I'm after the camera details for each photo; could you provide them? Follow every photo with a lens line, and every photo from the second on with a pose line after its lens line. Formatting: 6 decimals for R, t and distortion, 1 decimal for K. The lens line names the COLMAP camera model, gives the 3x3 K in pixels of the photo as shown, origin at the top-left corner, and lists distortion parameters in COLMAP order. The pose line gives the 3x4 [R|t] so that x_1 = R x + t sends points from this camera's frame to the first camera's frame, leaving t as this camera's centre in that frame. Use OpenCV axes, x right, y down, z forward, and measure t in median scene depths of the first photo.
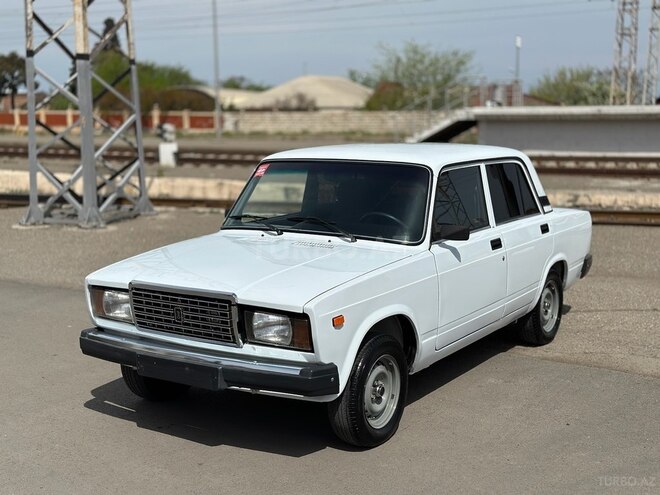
lens RADIAL K [[917.2, 0, 329.6], [0, 917.2, 244.4], [0, 0, 1]] dist [0.113561, 0.000000]
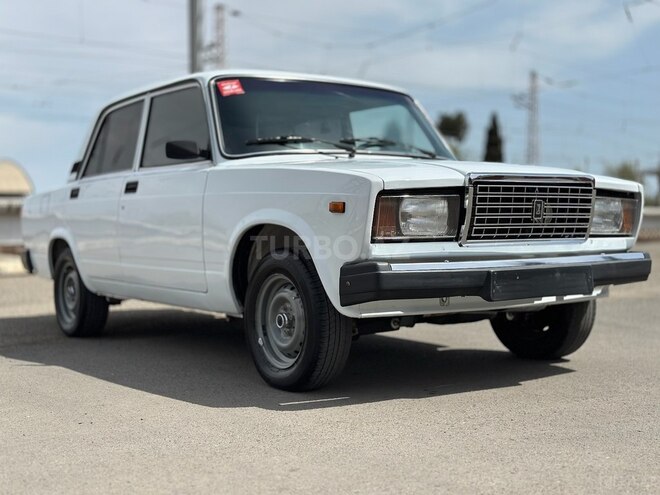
lens RADIAL K [[917.2, 0, 329.0], [0, 917.2, 250.6], [0, 0, 1]] dist [0.113561, 0.000000]
pose [[0.382199, -0.027266, 0.923678, -0.760765], [0.146052, 0.988783, -0.031245, 0.087603], [-0.912465, 0.146847, 0.381894, 0.688400]]
